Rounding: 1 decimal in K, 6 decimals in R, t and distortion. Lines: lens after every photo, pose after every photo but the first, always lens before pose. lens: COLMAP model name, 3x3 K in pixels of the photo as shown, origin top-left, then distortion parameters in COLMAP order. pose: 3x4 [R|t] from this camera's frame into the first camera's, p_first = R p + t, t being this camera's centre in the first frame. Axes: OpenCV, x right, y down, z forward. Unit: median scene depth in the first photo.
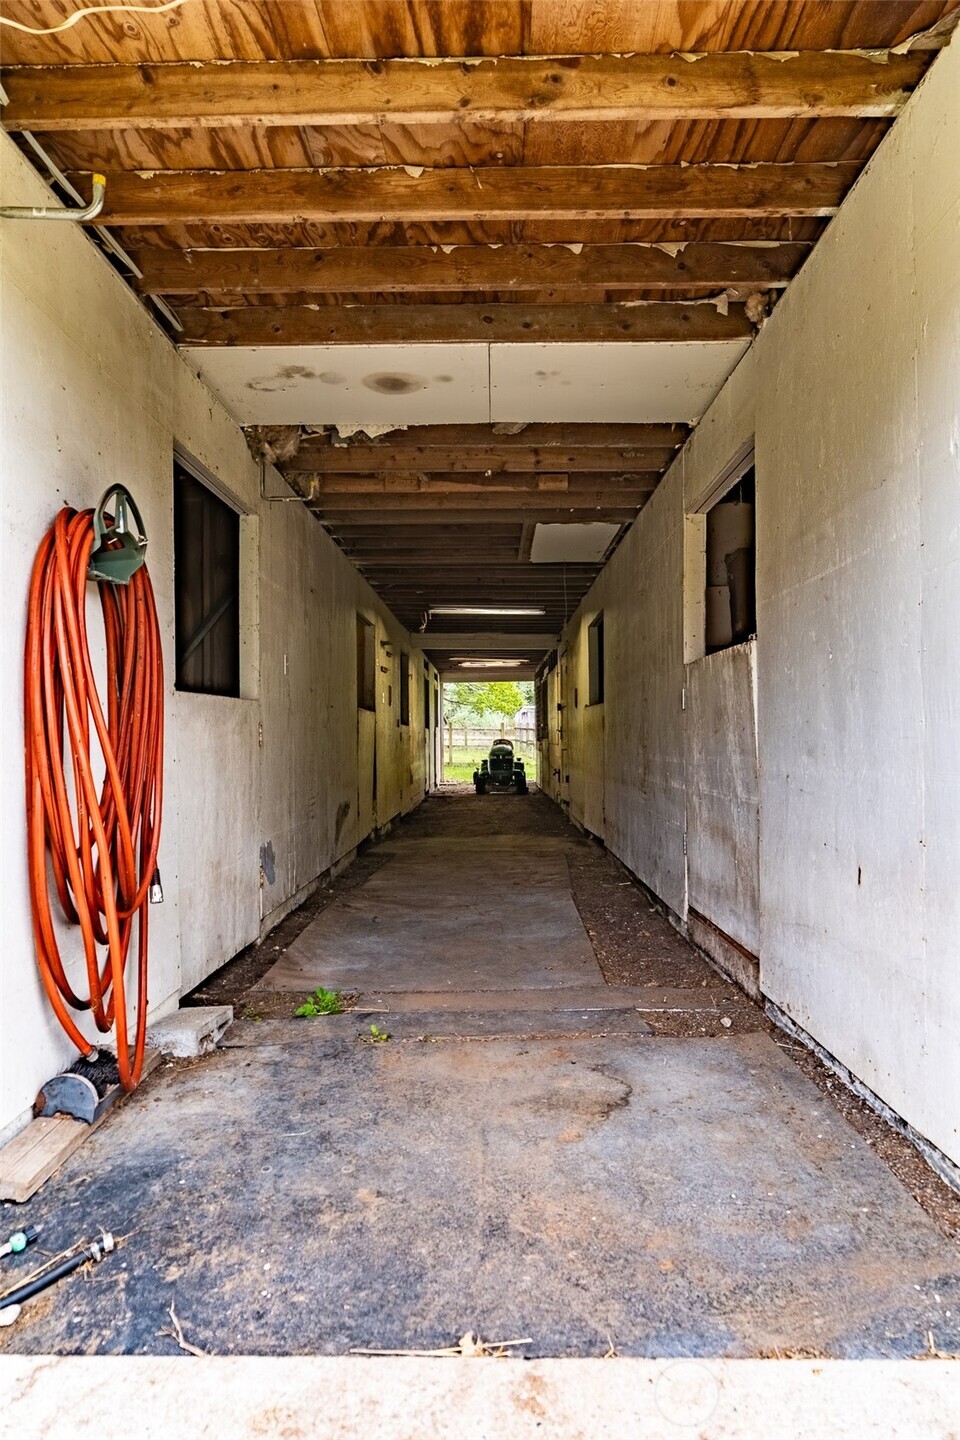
lens RADIAL K [[854.2, 0, 480.0], [0, 854.2, 720.0], [0, 0, 1]] dist [-0.002376, -0.000223]
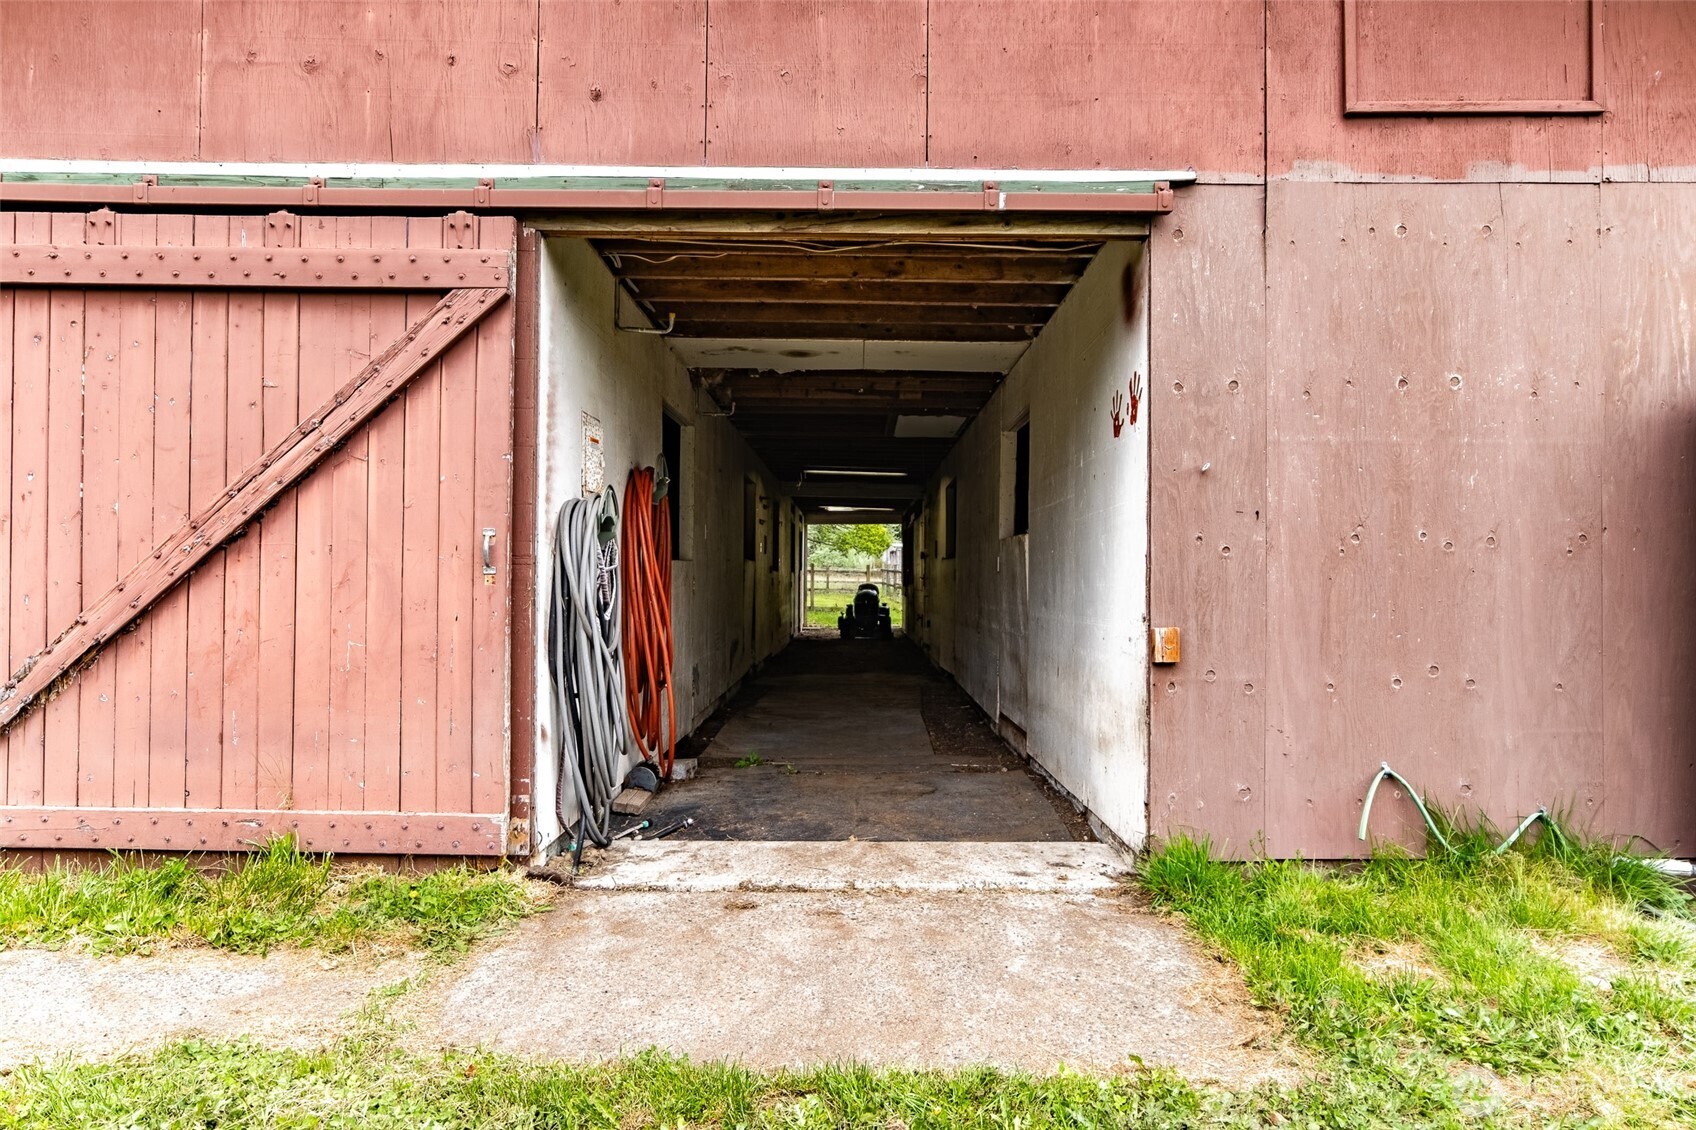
lens RADIAL K [[1022.8, 0, 848.0], [0, 1022.8, 565.0], [0, 0, 1]] dist [-0.046910, -0.001909]
pose [[0.999867, 0.014592, 0.007227, -0.016361], [-0.014657, 0.999852, 0.009042, -0.028582], [-0.007094, -0.009147, 0.999933, -0.541861]]
